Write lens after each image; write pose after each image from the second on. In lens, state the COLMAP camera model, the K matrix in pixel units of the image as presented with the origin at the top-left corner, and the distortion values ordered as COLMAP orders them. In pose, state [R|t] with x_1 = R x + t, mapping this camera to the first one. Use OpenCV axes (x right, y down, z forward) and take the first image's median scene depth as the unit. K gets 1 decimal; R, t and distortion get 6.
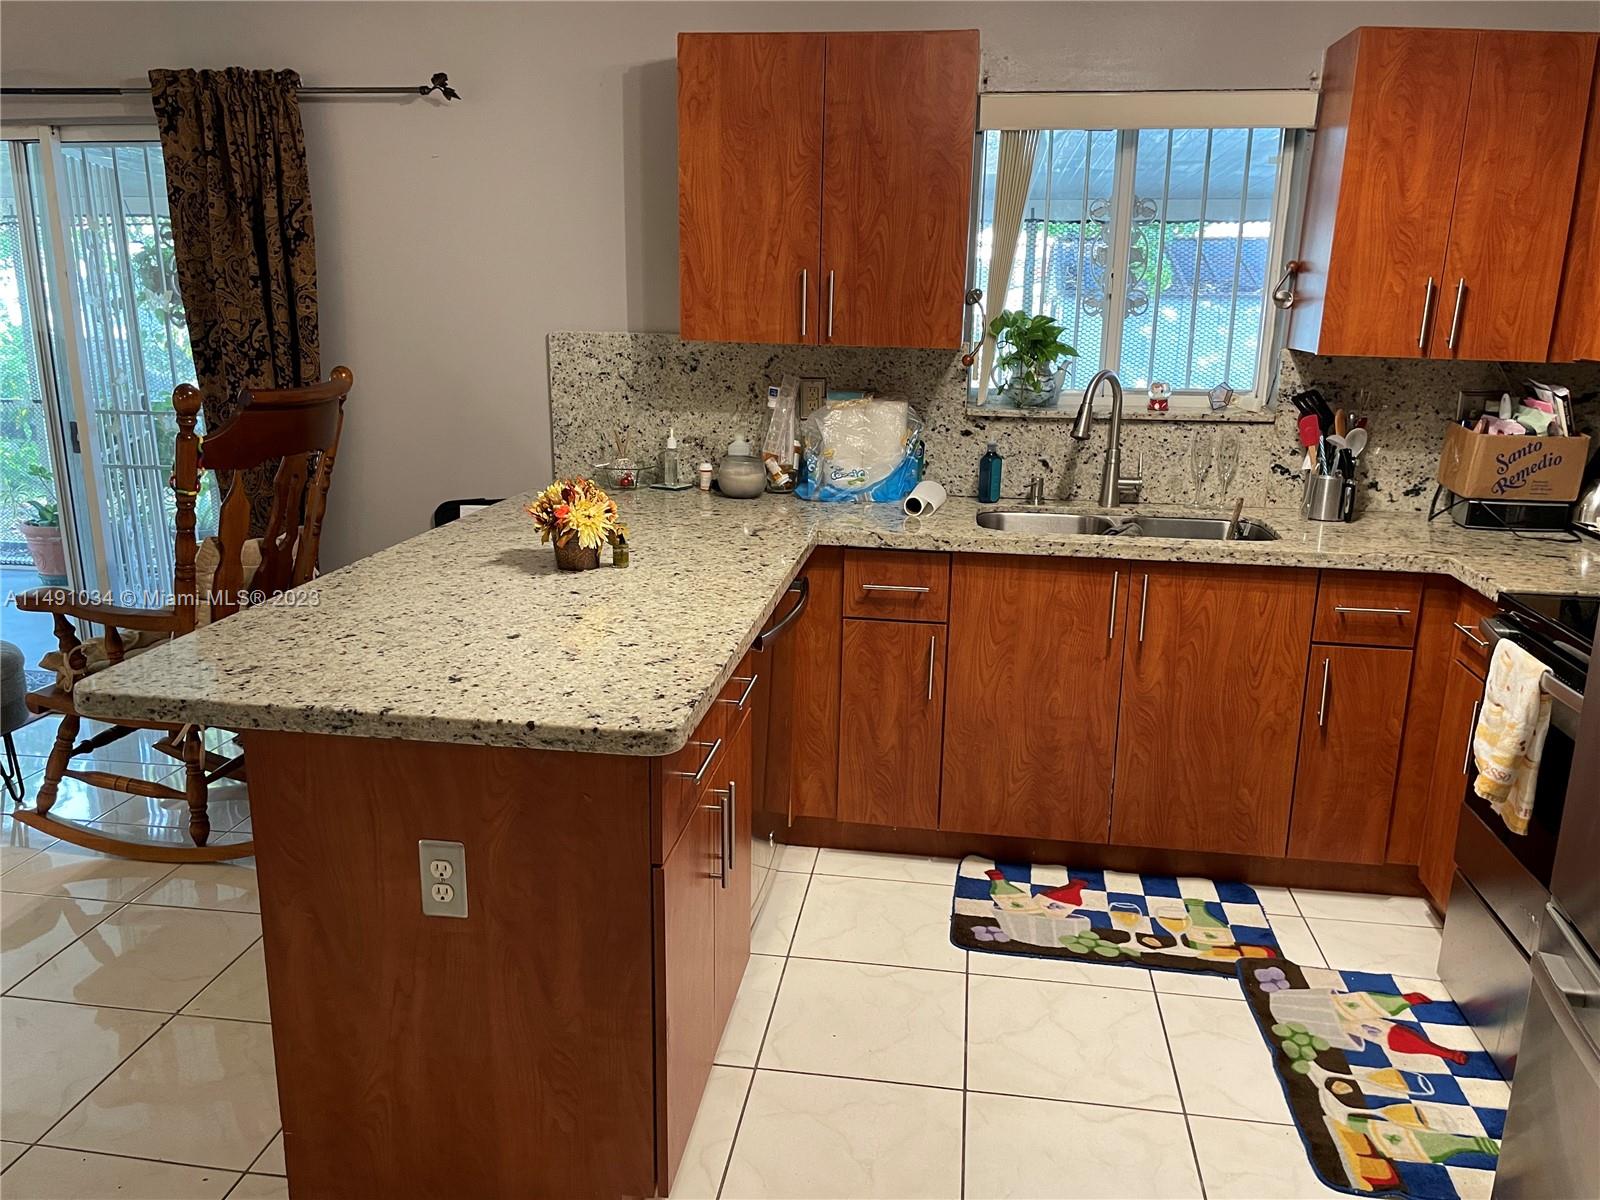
lens RADIAL K [[1213.8, 0, 804.6], [0, 1213.8, 594.3], [0, 0, 1]] dist [0.039179, -0.013084]
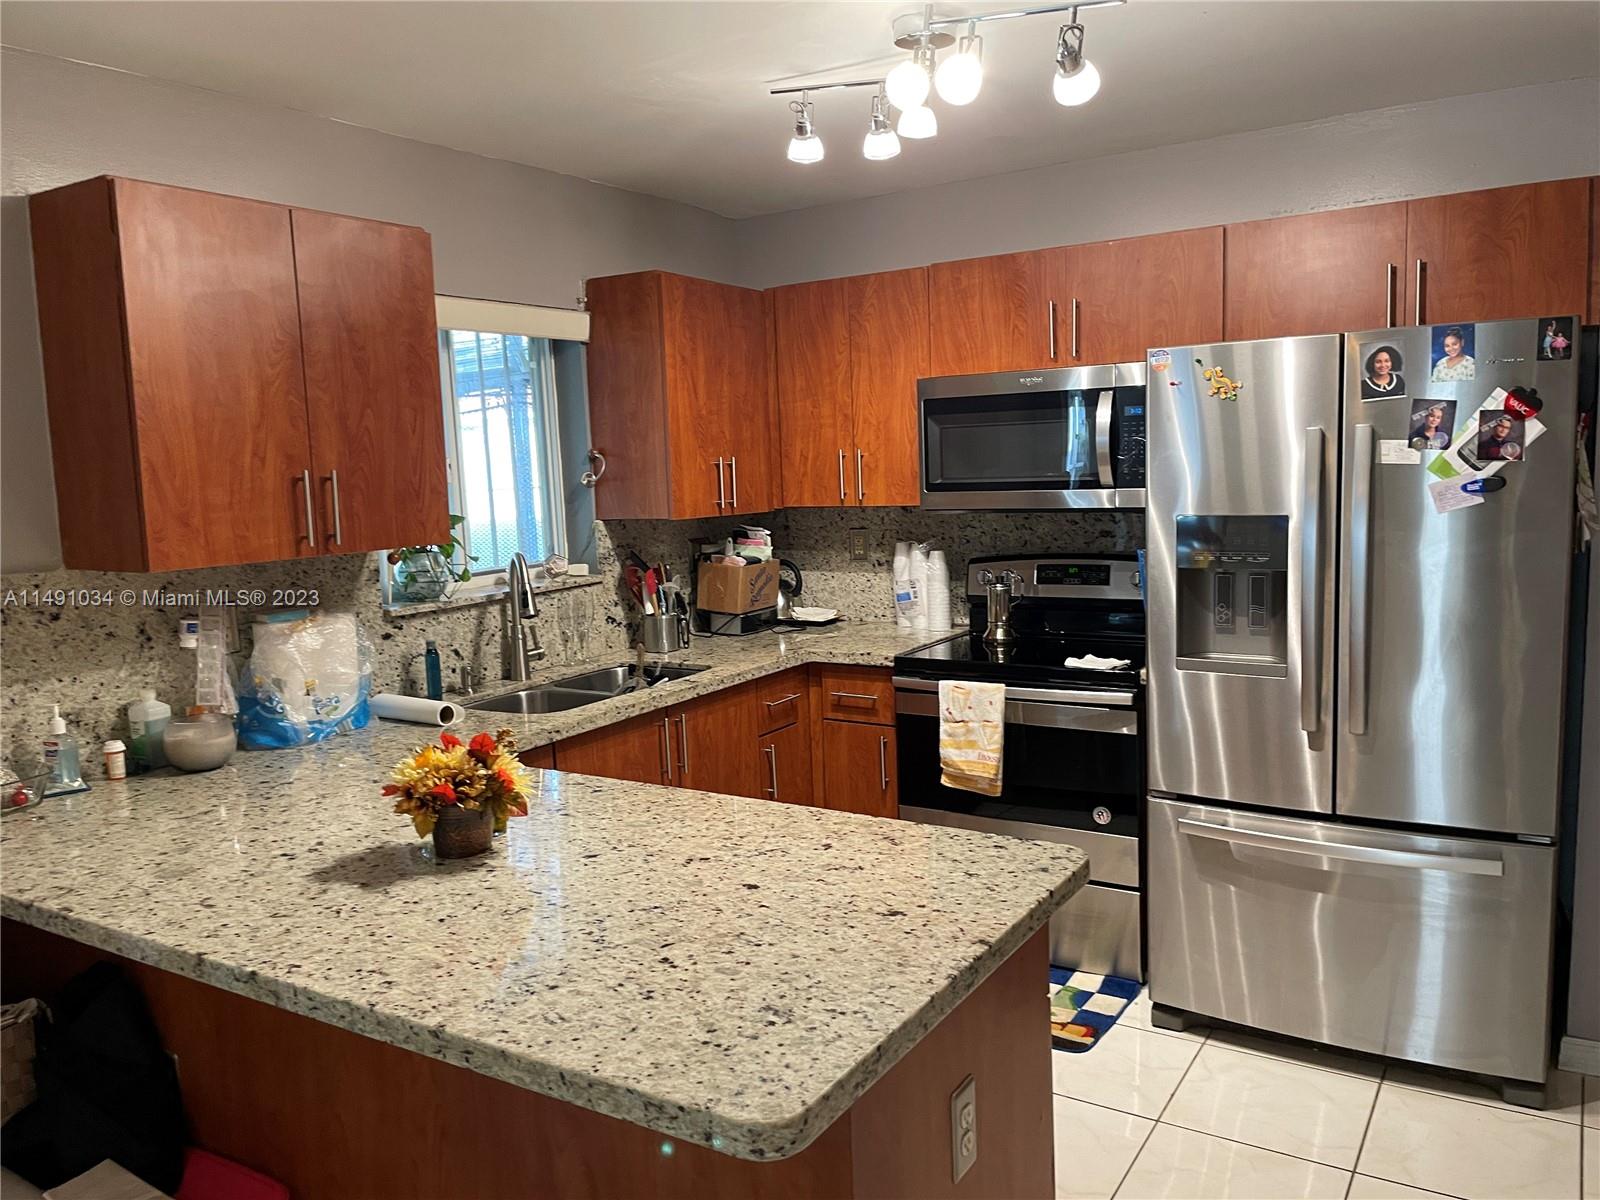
lens RADIAL K [[1213.8, 0, 808.8], [0, 1213.8, 598.5], [0, 0, 1]] dist [0.039179, -0.013084]
pose [[0.399561, -0.141095, 0.905783, -0.629223], [0.268297, 0.962817, 0.031627, -0.114751], [-0.876566, 0.230382, 0.422559, 0.358603]]
